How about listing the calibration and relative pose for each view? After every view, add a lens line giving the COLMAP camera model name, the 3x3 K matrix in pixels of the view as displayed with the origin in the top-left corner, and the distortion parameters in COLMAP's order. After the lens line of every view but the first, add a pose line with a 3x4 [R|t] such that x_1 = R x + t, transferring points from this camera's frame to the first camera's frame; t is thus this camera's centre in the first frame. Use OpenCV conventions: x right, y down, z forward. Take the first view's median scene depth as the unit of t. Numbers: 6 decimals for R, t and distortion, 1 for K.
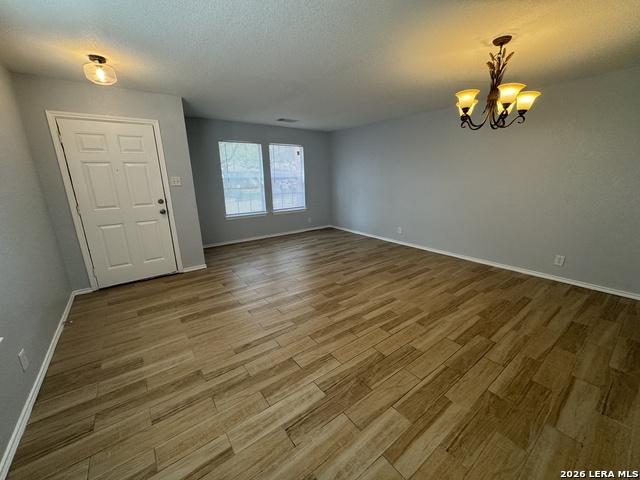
lens RADIAL K [[256.0, 0, 320.5], [0, 256.0, 238.8], [0, 0, 1]] dist [-0.001666, 0.000607]
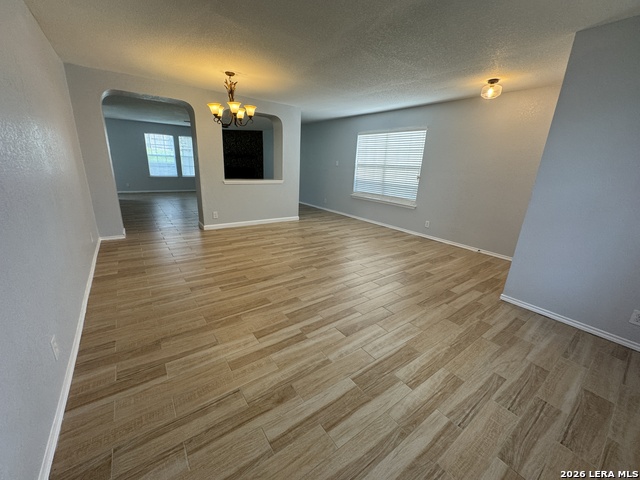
lens RADIAL K [[256.0, 0, 320.5], [0, 256.0, 238.8], [0, 0, 1]] dist [-0.001666, 0.000607]
pose [[-0.999436, -0.033521, 0.001752, 0.048778], [-0.028003, 0.861431, 0.507102, -0.450500], [-0.018508, 0.506768, -0.861884, 1.901982]]
